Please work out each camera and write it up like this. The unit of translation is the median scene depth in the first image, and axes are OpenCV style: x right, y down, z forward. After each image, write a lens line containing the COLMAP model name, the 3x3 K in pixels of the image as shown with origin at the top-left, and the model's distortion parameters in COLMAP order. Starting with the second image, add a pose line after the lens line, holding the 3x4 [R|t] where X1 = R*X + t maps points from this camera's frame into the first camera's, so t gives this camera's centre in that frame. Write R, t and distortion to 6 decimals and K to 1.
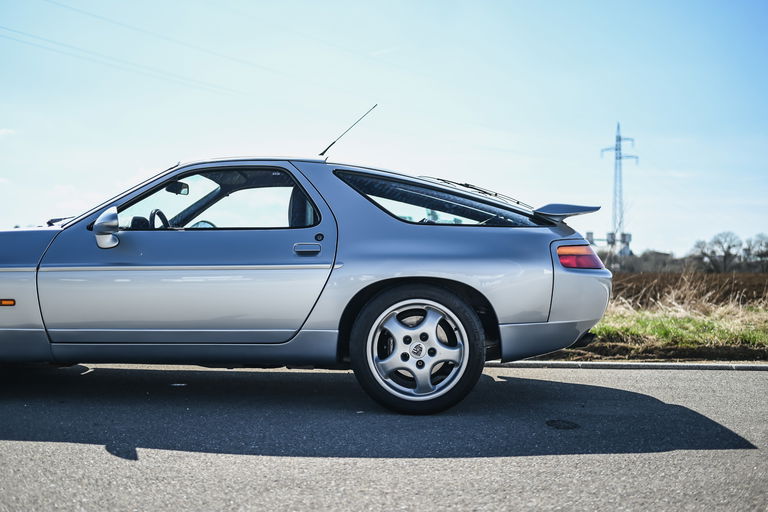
lens RADIAL K [[886.0, 0, 367.5], [0, 886.0, 250.7], [0, 0, 1]] dist [0.007468, 0.000000]
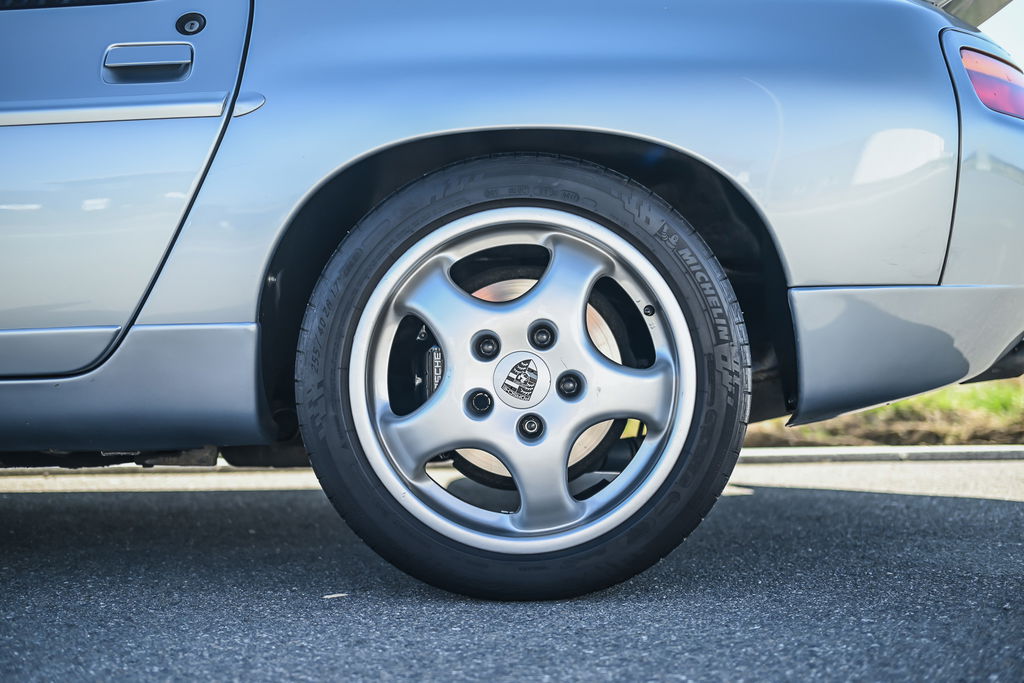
lens RADIAL K [[1181.4, 0, 513.8], [0, 1181.4, 339.7], [0, 0, 1]] dist [0.007468, 0.000000]
pose [[0.999446, -0.017190, 0.028513, 0.042637], [0.017130, 0.999851, 0.002347, 0.096770], [-0.028549, -0.001857, 0.999591, 0.603757]]
